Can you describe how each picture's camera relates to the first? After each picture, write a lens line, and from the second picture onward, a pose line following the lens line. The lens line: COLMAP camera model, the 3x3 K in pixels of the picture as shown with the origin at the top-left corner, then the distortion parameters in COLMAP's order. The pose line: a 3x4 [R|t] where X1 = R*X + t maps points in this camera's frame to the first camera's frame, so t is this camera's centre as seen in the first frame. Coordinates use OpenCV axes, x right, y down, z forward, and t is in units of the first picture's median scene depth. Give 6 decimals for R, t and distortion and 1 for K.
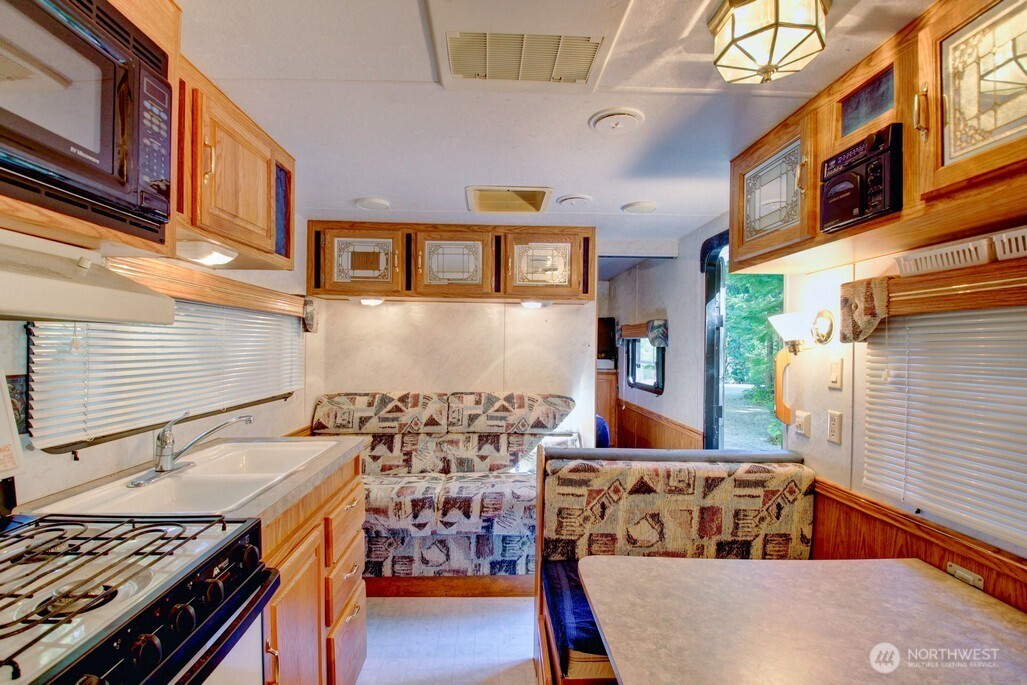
lens RADIAL K [[475.5, 0, 511.8], [0, 475.5, 348.2], [0, 0, 1]] dist [-0.002371, -0.013147]
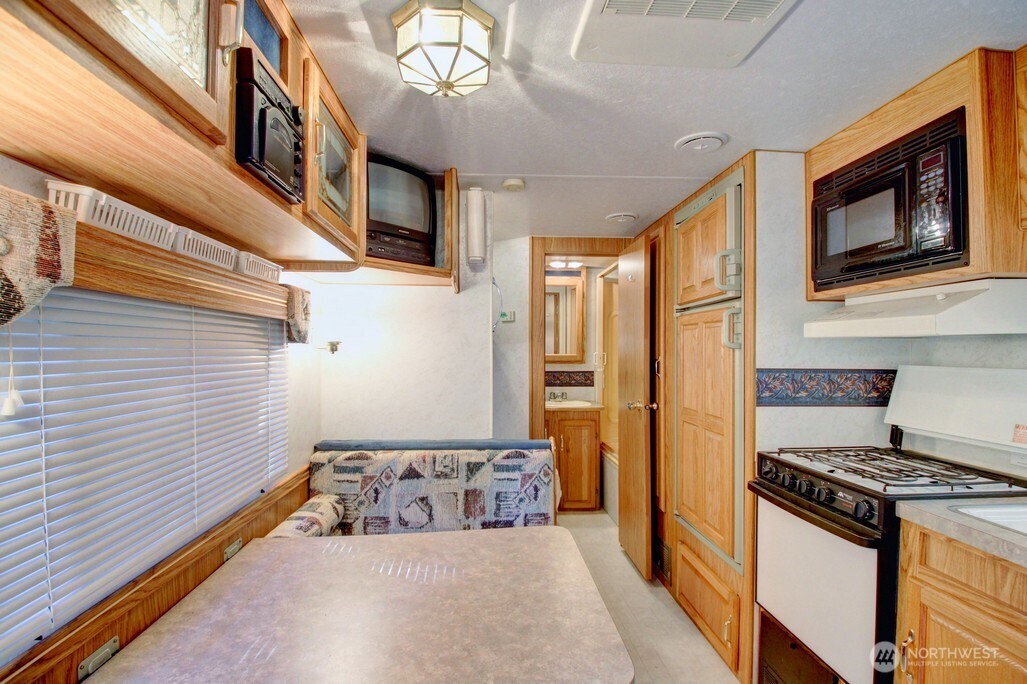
lens RADIAL K [[478.3, 0, 507.0], [0, 478.3, 347.4], [0, 0, 1]] dist [0.020491, -0.031193]
pose [[-0.999798, -0.009412, -0.017776, 0.205485], [-0.009369, 0.999953, -0.002515, -0.001188], [0.017799, -0.002348, -0.999839, 1.026637]]
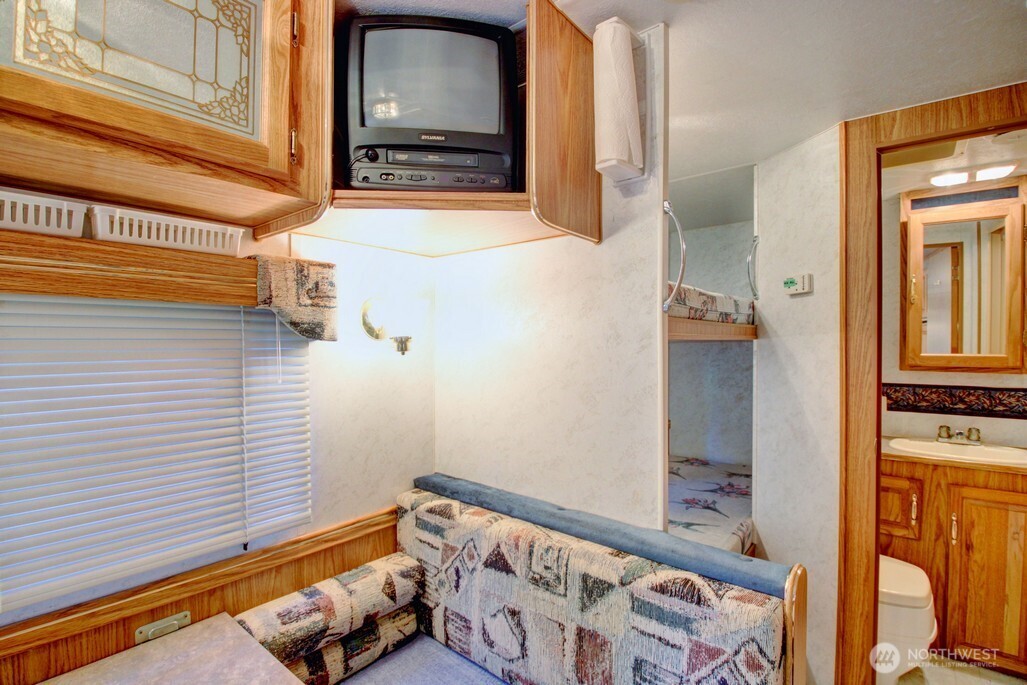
lens RADIAL K [[475.5, 0, 511.8], [0, 475.5, 348.2], [0, 0, 1]] dist [-0.002371, -0.013147]
pose [[-0.742141, -0.014310, 0.670091, 0.001896], [-0.001897, 0.999813, 0.019251, -0.009075], [-0.670241, 0.013016, -0.742030, 0.470714]]
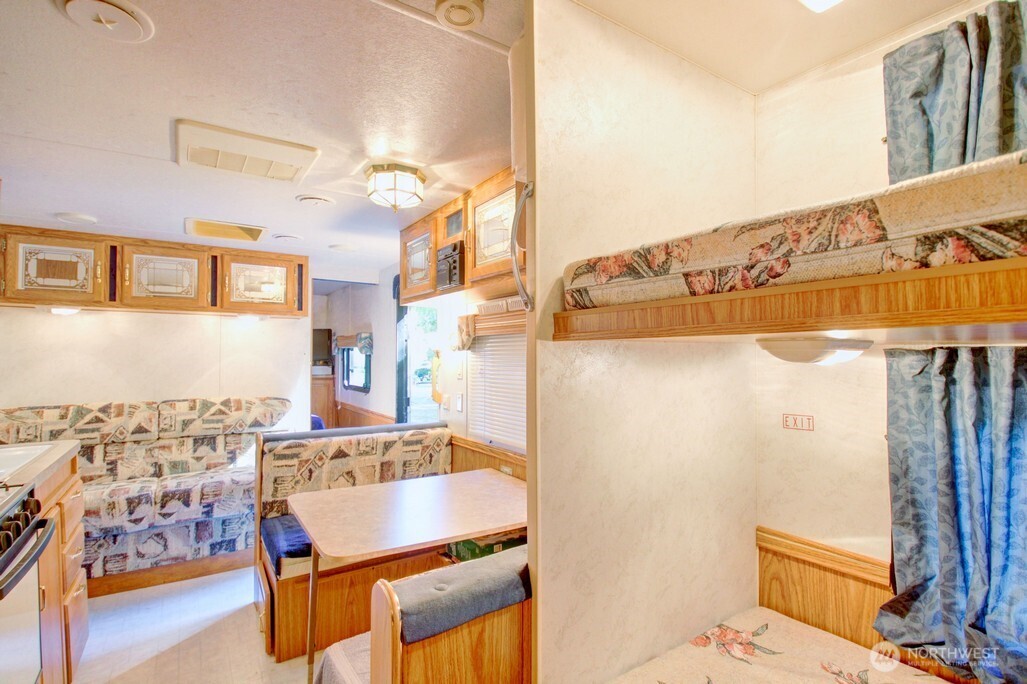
lens RADIAL K [[478.3, 0, 507.0], [0, 478.3, 347.4], [0, 0, 1]] dist [0.020491, -0.031193]
pose [[0.856793, -0.002912, 0.515652, -0.026364], [0.011983, 0.999826, -0.014264, 0.001654], [-0.515521, 0.018401, 0.856679, -0.365477]]
